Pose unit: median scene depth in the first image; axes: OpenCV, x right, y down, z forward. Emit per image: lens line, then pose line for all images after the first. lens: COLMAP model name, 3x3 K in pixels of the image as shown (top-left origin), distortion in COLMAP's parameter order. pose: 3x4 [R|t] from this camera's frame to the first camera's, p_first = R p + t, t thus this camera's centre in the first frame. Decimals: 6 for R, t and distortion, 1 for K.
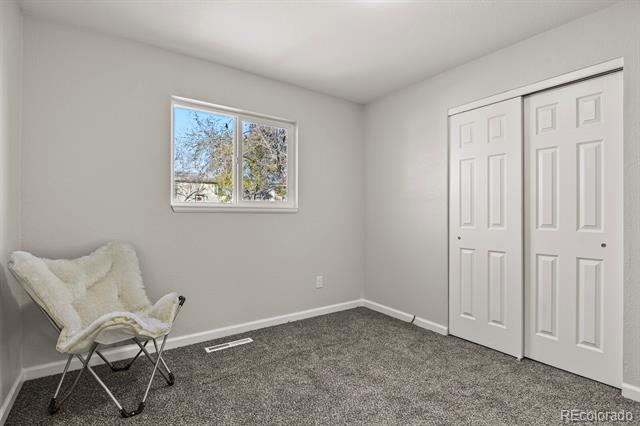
lens RADIAL K [[310.5, 0, 320.0], [0, 310.5, 213.0], [0, 0, 1]] dist [-0.013509, -0.000906]
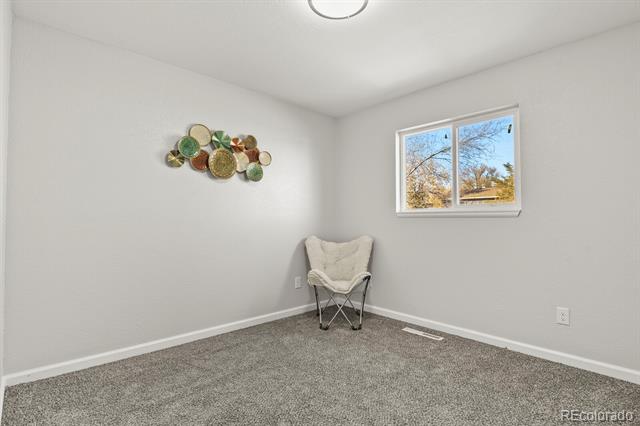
lens RADIAL K [[310.5, 0, 320.0], [0, 310.5, 213.0], [0, 0, 1]] dist [-0.013509, -0.000906]
pose [[0.143449, -0.026574, -0.989301, 0.715304], [0.001424, 0.999644, -0.026645, 0.011948], [0.989657, 0.002413, 0.143435, 0.424964]]
